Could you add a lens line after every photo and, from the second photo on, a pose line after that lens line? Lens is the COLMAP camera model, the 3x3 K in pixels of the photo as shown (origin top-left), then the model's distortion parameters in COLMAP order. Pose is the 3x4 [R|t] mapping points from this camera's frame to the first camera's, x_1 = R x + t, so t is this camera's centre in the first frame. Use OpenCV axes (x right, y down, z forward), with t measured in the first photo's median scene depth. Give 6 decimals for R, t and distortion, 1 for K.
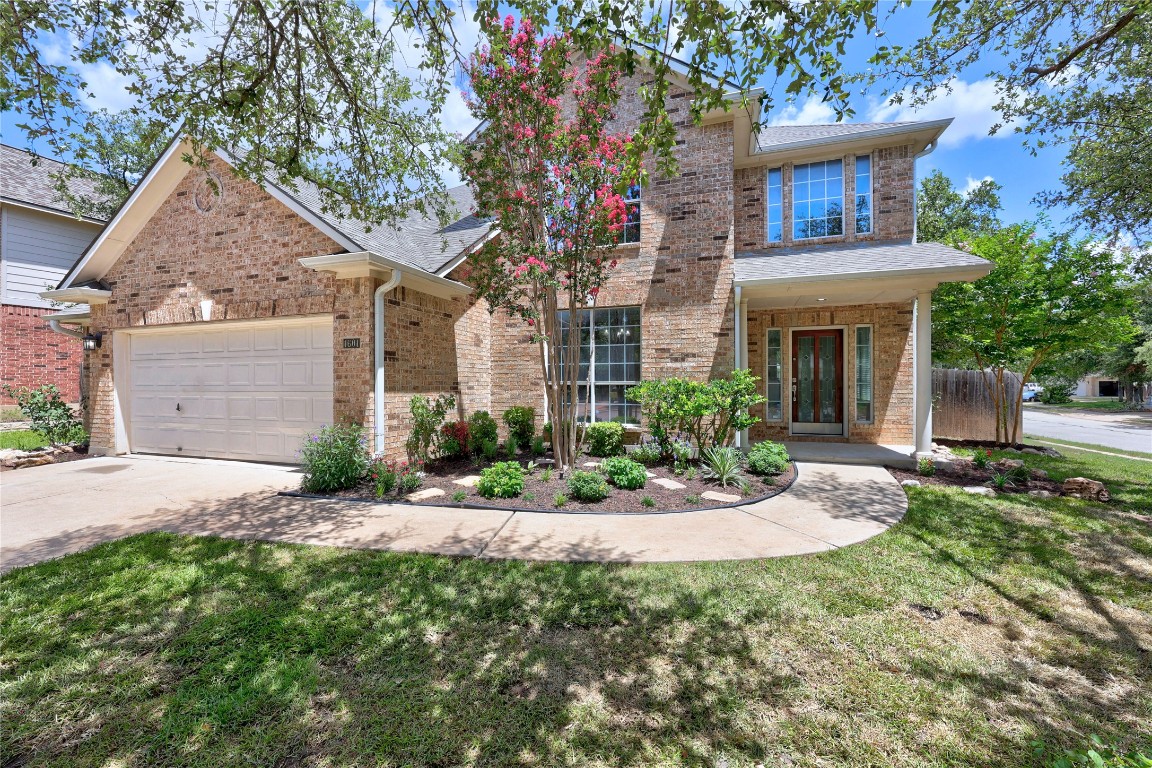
lens RADIAL K [[437.8, 0, 581.1], [0, 437.8, 385.1], [0, 0, 1]] dist [-0.002048, -0.000044]
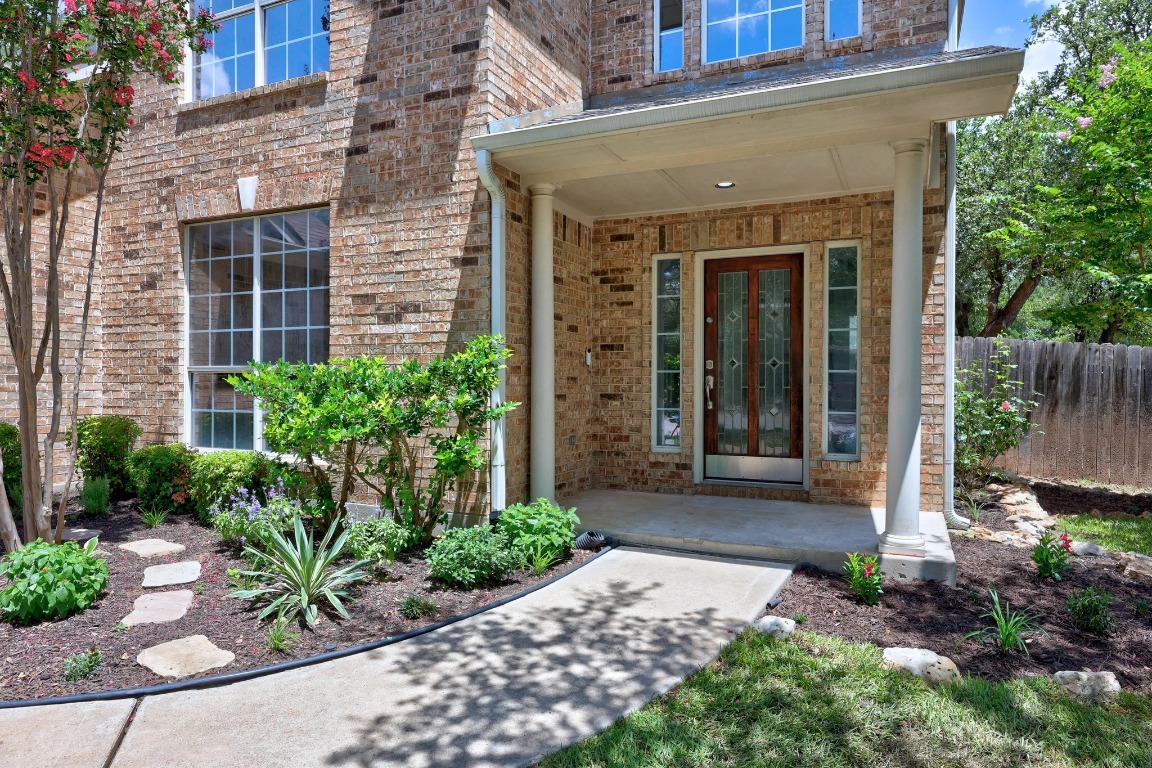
lens RADIAL K [[695.7, 0, 574.6], [0, 695.7, 383.1], [0, 0, 1]] dist [0.001953, 0.000047]
pose [[0.995780, 0.004147, -0.091683, 0.476273], [-0.003777, 0.999984, 0.004206, 0.006703], [0.091699, -0.003842, 0.995779, 0.280389]]
